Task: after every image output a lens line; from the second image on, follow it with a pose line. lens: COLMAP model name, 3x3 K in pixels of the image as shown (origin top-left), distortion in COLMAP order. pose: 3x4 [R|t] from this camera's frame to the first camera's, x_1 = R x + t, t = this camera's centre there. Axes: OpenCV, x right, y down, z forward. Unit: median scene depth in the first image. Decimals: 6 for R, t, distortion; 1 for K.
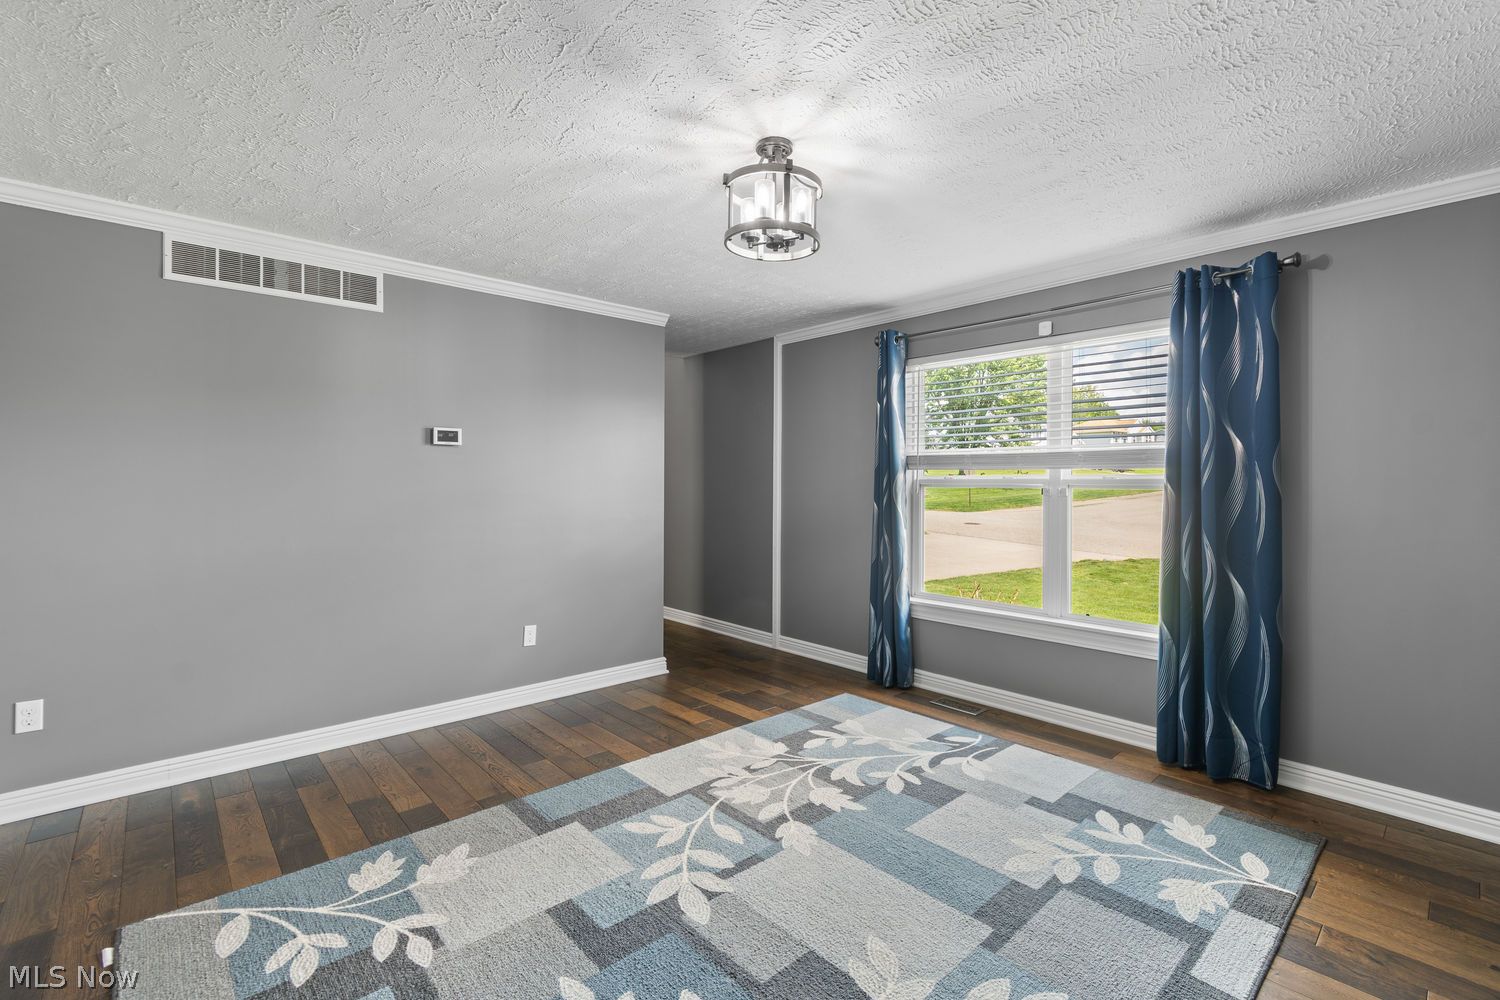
lens RADIAL K [[665.6, 0, 746.5], [0, 665.6, 489.9], [0, 0, 1]] dist [0.002673, -0.002510]
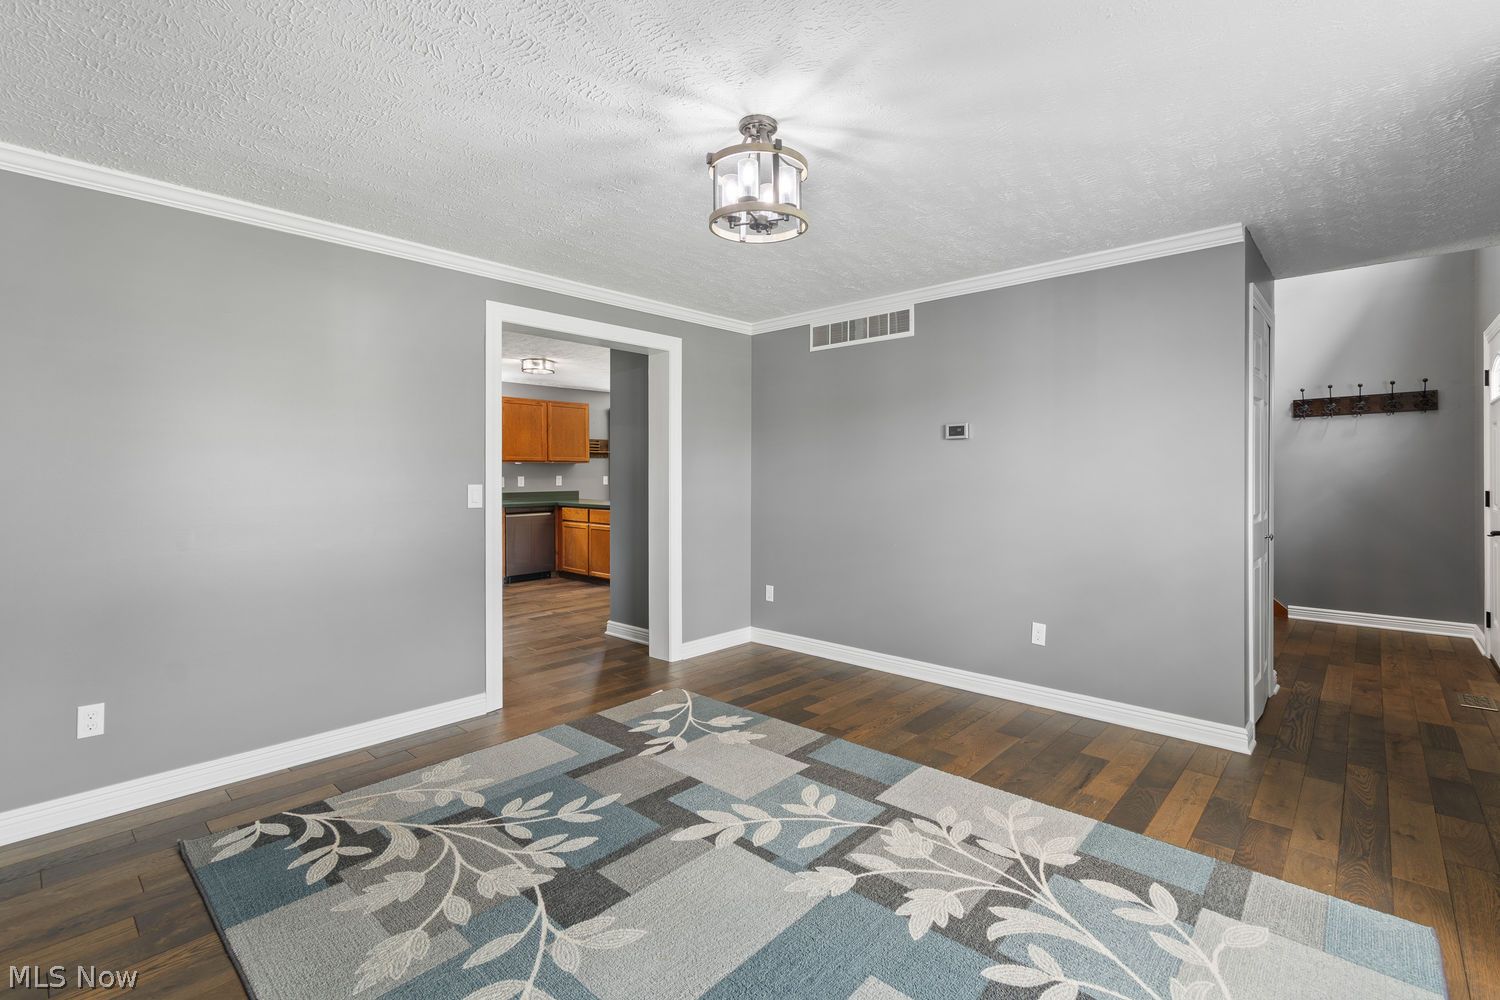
lens RADIAL K [[665.6, 0, 771.1], [0, 665.6, 474.8], [0, 0, 1]] dist [0.002673, -0.002510]
pose [[0.120051, 0.000047, -0.992768, 0.826241], [-0.009505, 0.999954, -0.001102, -0.003180], [0.992722, 0.009568, 0.120046, 0.739649]]
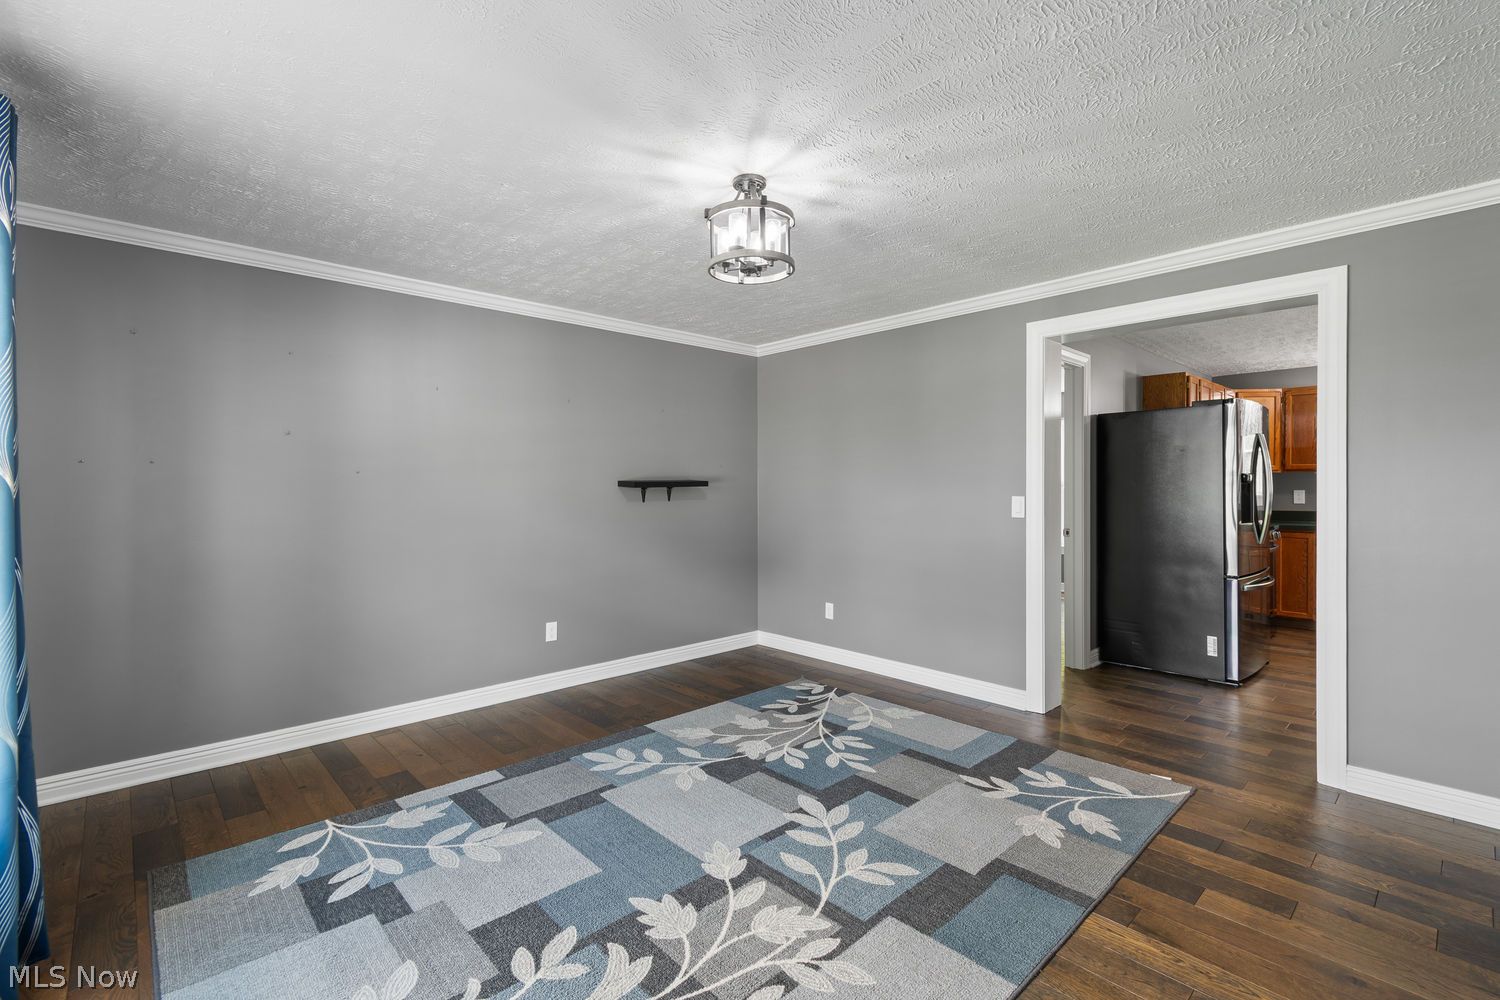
lens RADIAL K [[665.6, 0, 764.5], [0, 665.6, 495.1], [0, 0, 1]] dist [0.002673, -0.002510]
pose [[-0.999188, 0.000306, -0.040291, 0.050443], [-0.000686, 0.999697, 0.024601, -0.018020], [0.040286, 0.024609, -0.998885, 1.729101]]
